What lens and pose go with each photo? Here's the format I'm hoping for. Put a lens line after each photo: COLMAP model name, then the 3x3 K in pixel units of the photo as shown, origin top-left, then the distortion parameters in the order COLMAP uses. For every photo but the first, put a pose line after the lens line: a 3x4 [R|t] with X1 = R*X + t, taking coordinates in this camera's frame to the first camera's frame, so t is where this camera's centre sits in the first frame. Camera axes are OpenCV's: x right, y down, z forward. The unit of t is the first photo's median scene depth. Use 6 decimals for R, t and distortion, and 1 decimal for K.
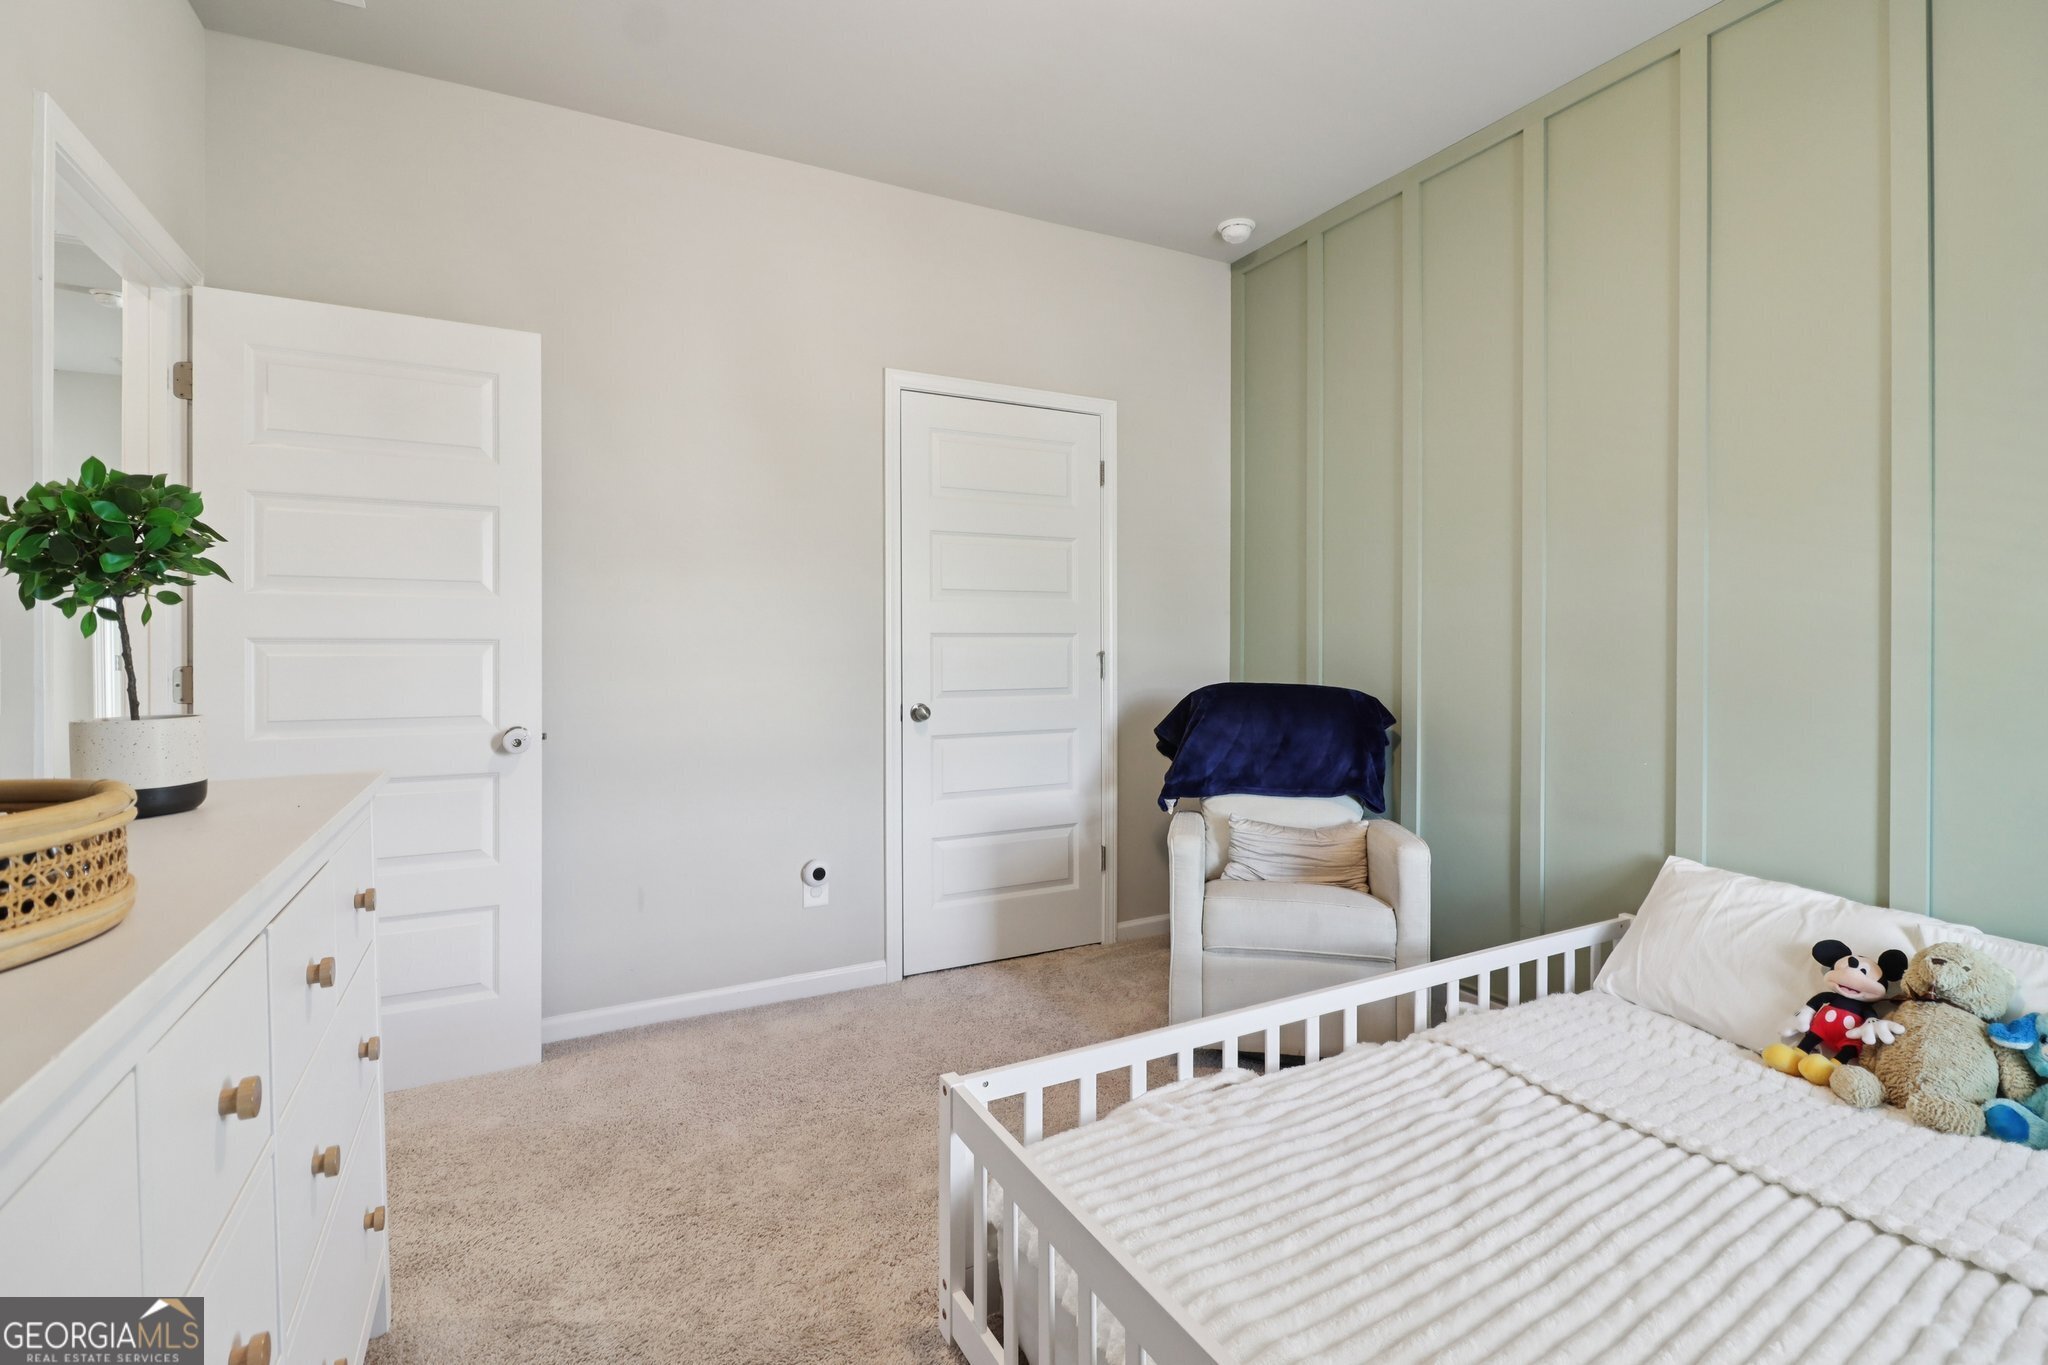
lens RADIAL K [[958.1, 0, 1022.0], [0, 958.1, 644.7], [0, 0, 1]] dist [0.005690, -0.016767]
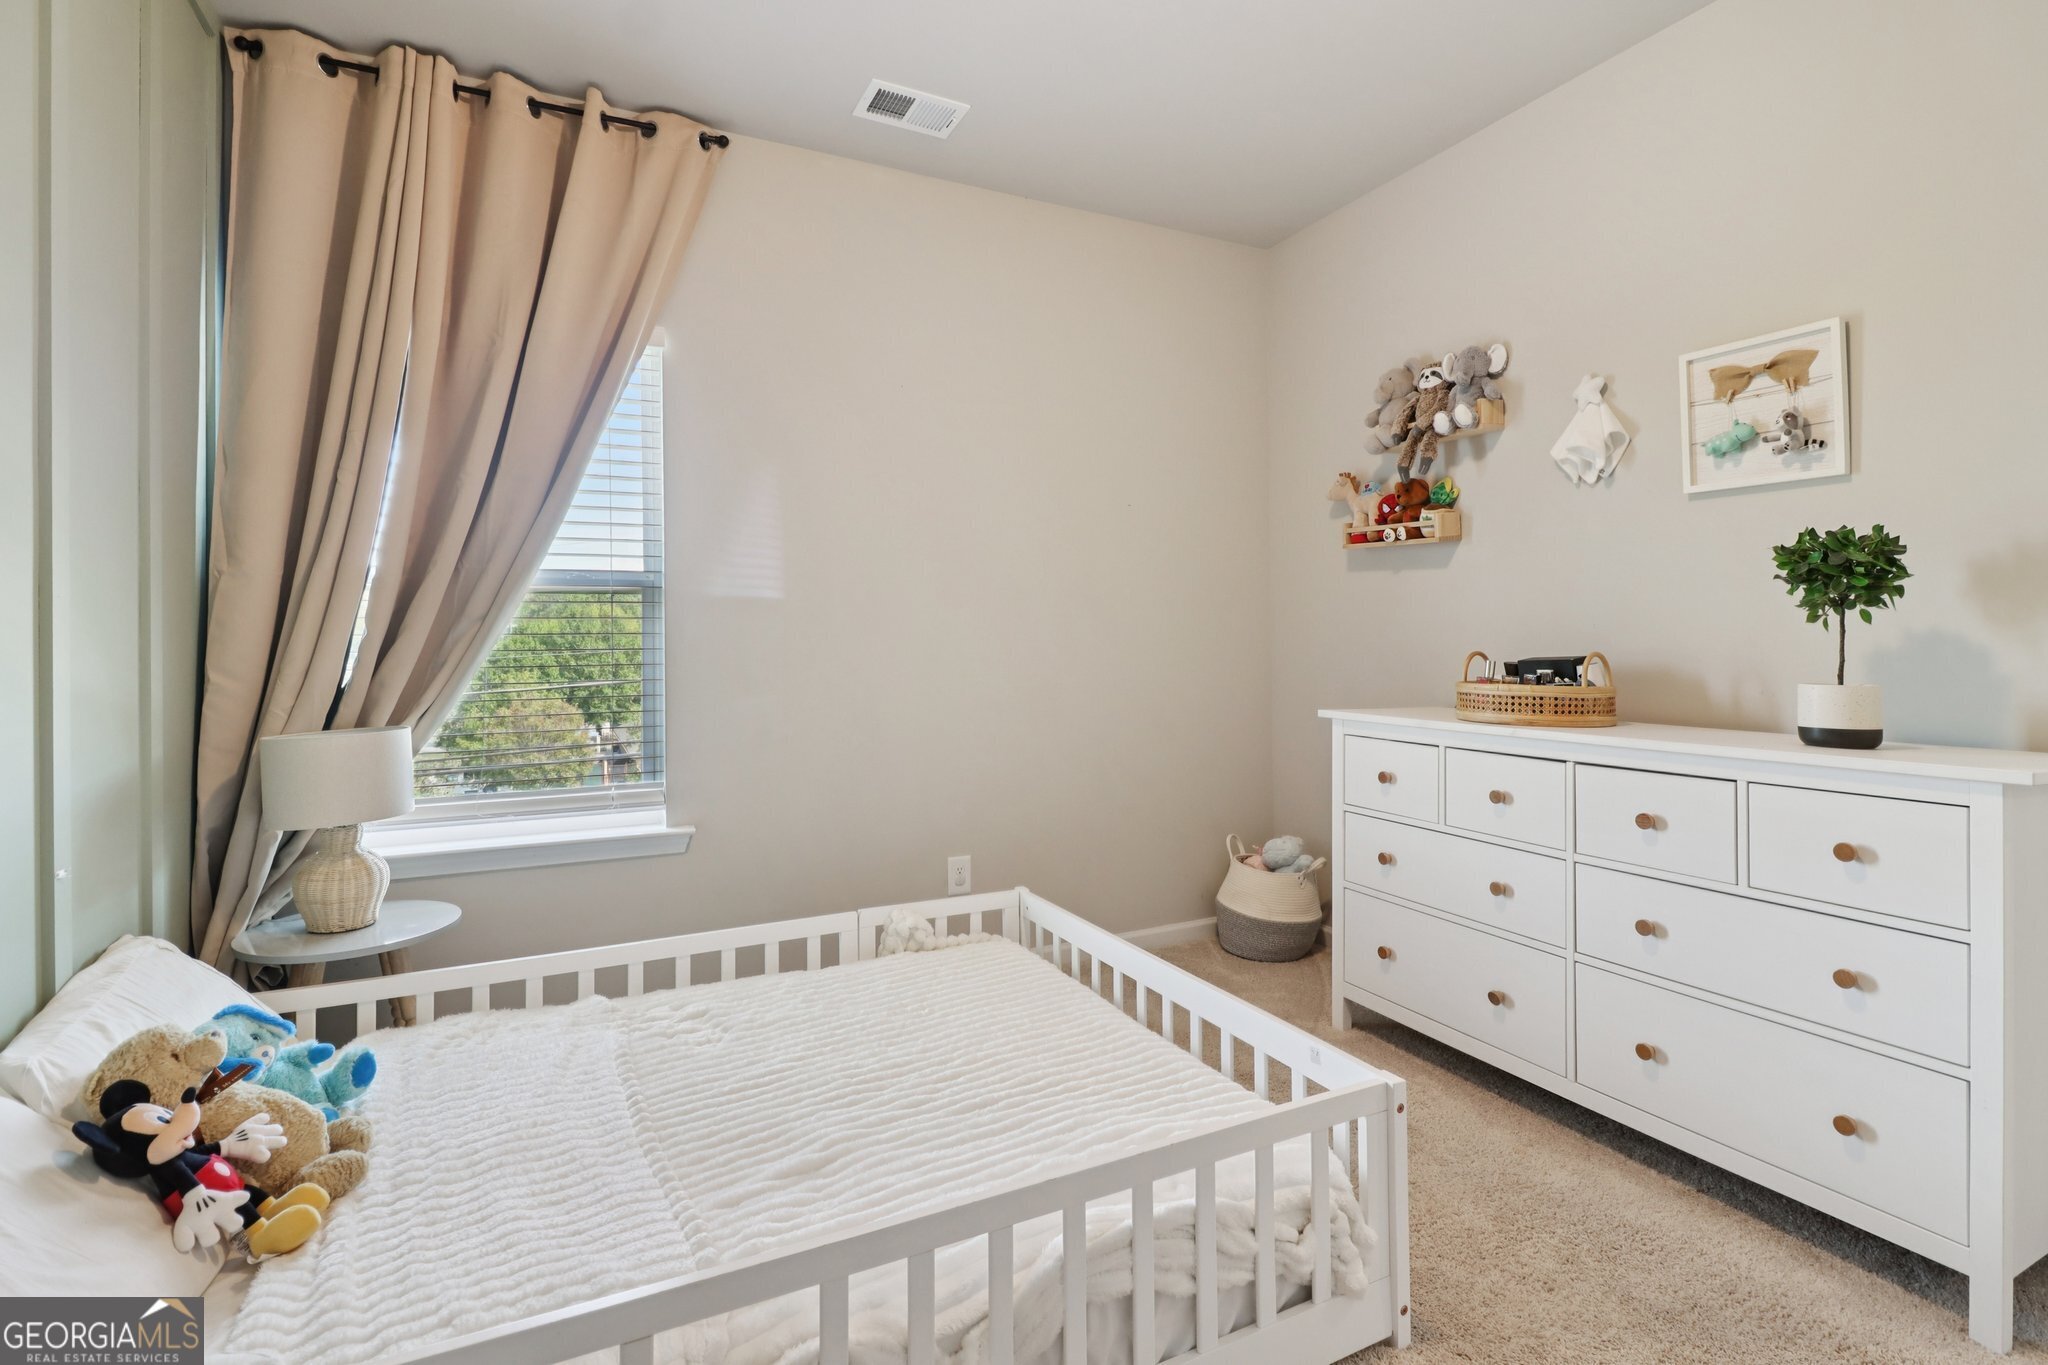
lens RADIAL K [[958.1, 0, 1022.0], [0, 958.1, 644.7], [0, 0, 1]] dist [0.005690, -0.016767]
pose [[-0.999833, 0.012466, 0.013380, 0.159390], [0.012598, 0.999872, 0.009877, -0.009398], [-0.013255, 0.010044, -0.999862, 1.017313]]
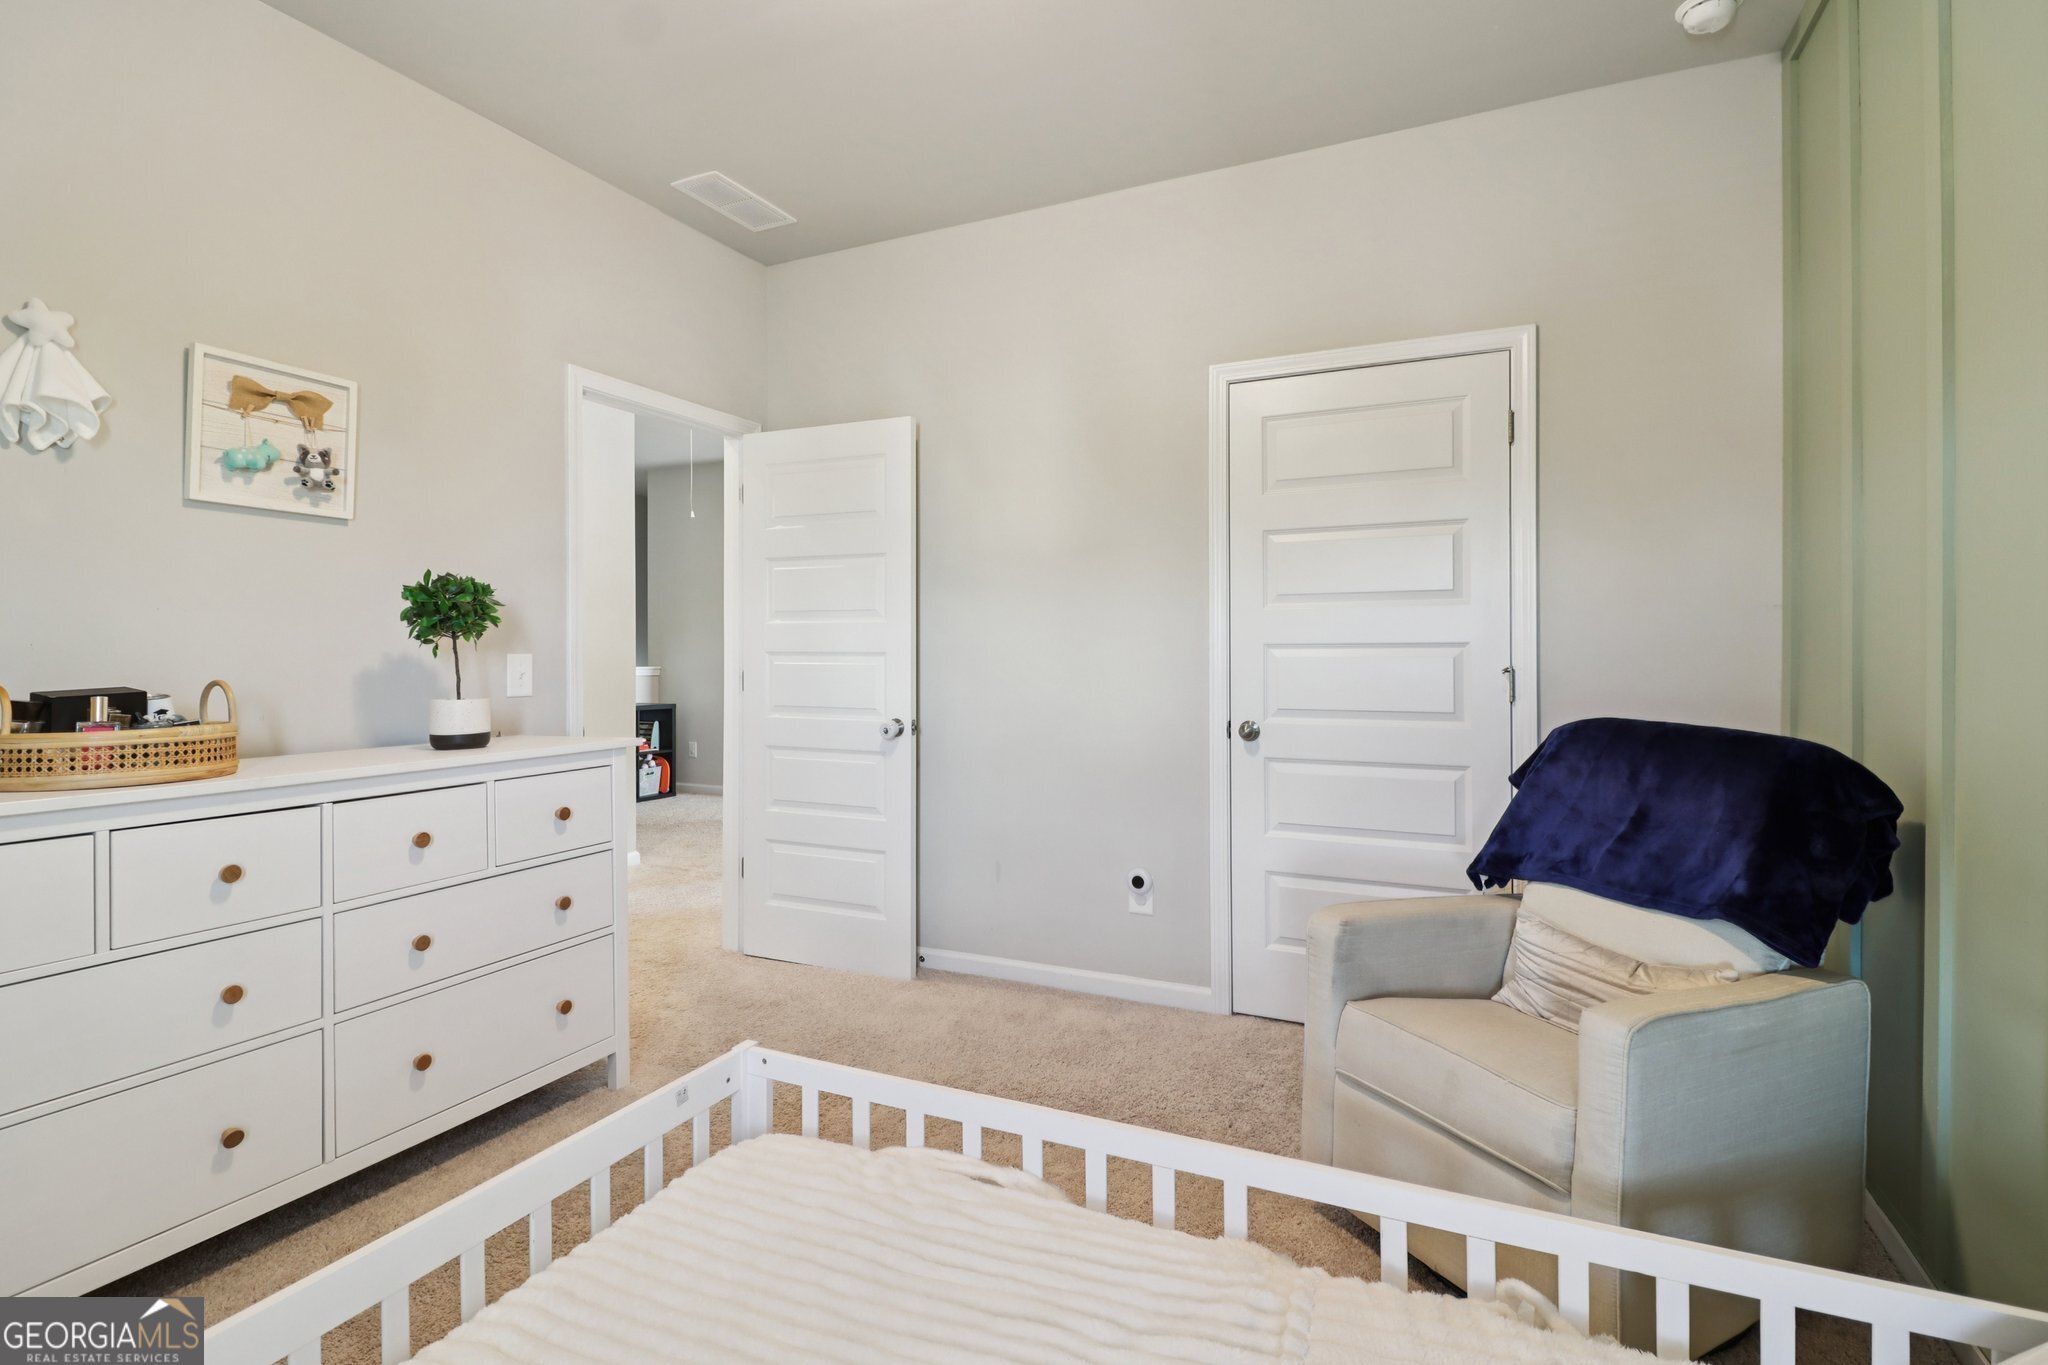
lens RADIAL K [[958.1, 0, 1022.0], [0, 958.1, 644.7], [0, 0, 1]] dist [0.005690, -0.016767]
pose [[0.600811, -0.001311, -0.799390, 0.535790], [0.001853, 0.999998, -0.000247, -0.012630], [0.799389, -0.001333, 0.600812, 0.296006]]
